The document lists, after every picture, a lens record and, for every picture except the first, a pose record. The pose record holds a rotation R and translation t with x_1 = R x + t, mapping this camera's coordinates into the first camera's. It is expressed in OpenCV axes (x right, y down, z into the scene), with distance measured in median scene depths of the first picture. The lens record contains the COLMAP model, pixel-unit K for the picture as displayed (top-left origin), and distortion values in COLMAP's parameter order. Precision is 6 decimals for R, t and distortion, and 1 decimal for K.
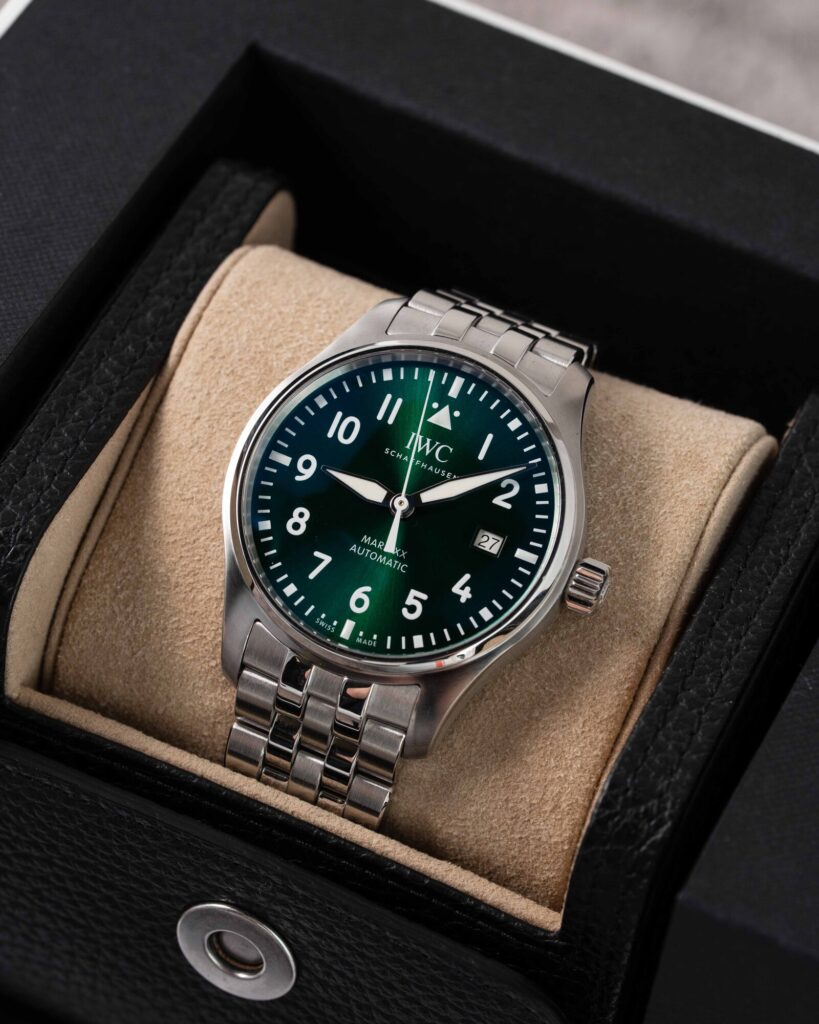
lens RADIAL K [[4385.1, 0, 409.5], [0, 4385.1, 512.0], [0, 0, 1]] dist [-0.066721, 3.656413]
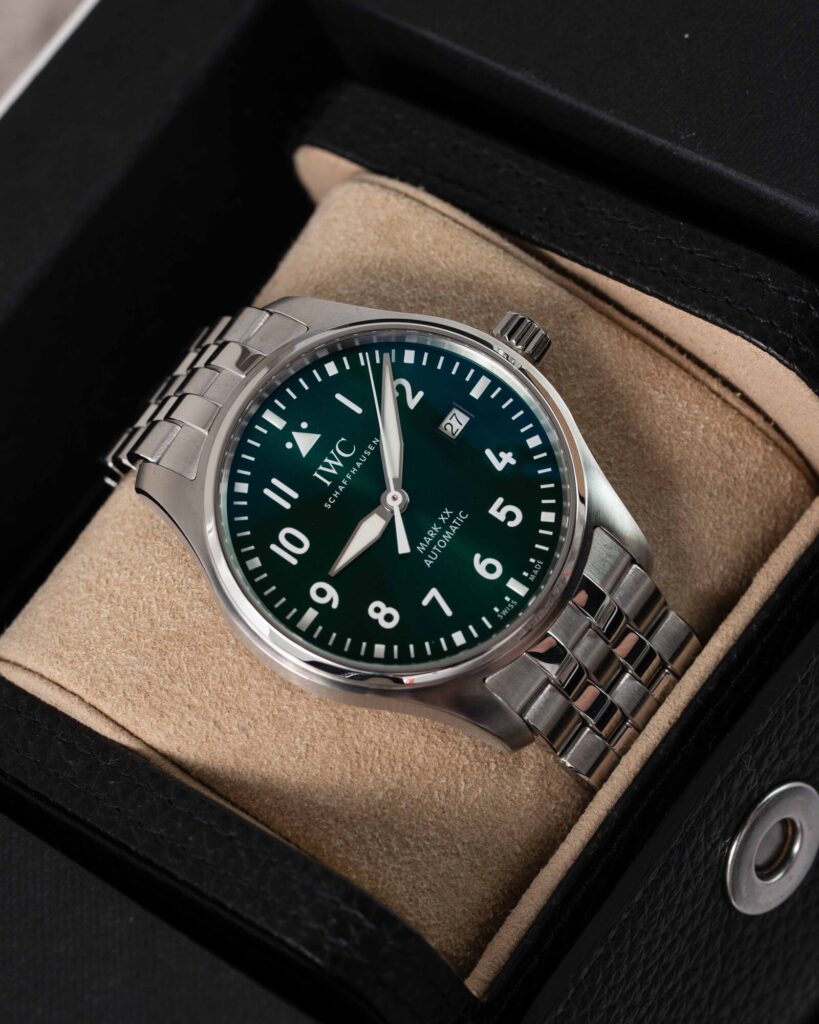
lens RADIAL K [[4385.1, 0, 409.5], [0, 4385.1, 512.0], [0, 0, 1]] dist [-0.066721, 3.656413]
pose [[0.202678, -0.908433, 0.365610, -0.332048], [0.934173, 0.291336, 0.206020, -0.183275], [-0.293671, 0.299787, 0.907681, 0.174494]]
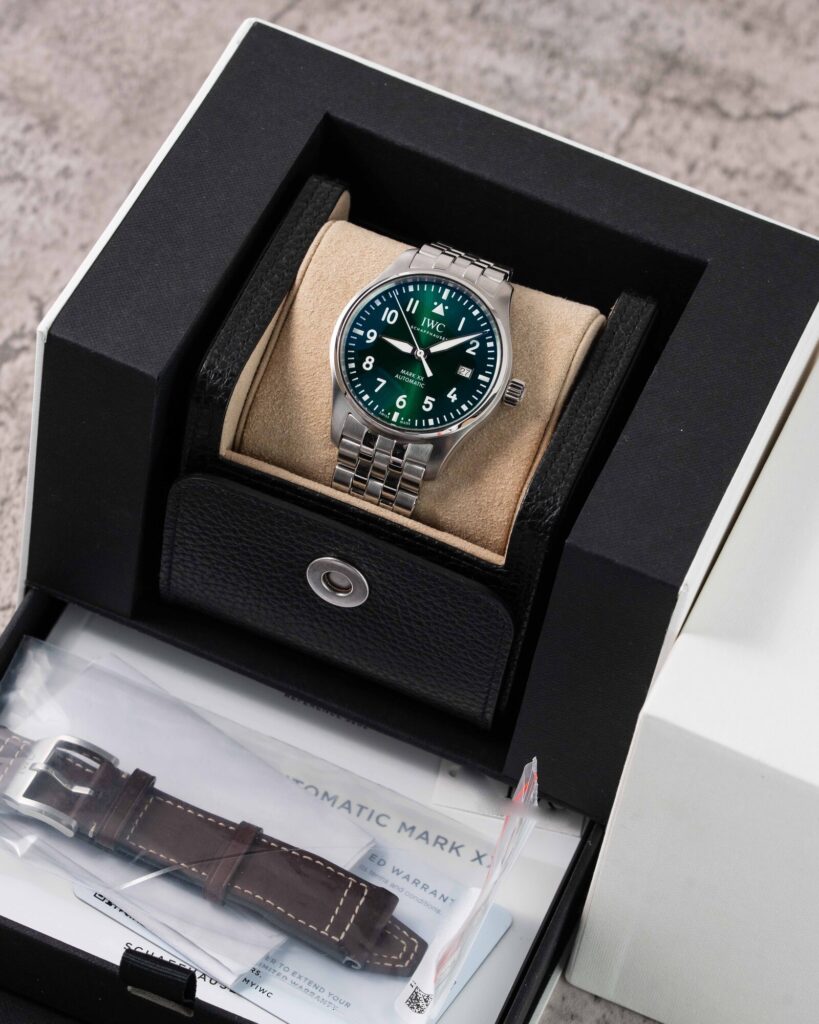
lens RADIAL K [[4385.1, 0, 409.5], [0, 4385.1, 512.0], [0, 0, 1]] dist [-0.066721, 3.656413]
pose [[0.998383, -0.021418, 0.052655, -0.112474], [0.019358, 0.999039, 0.039325, -0.008267], [-0.053447, -0.038242, 0.997838, -0.985565]]
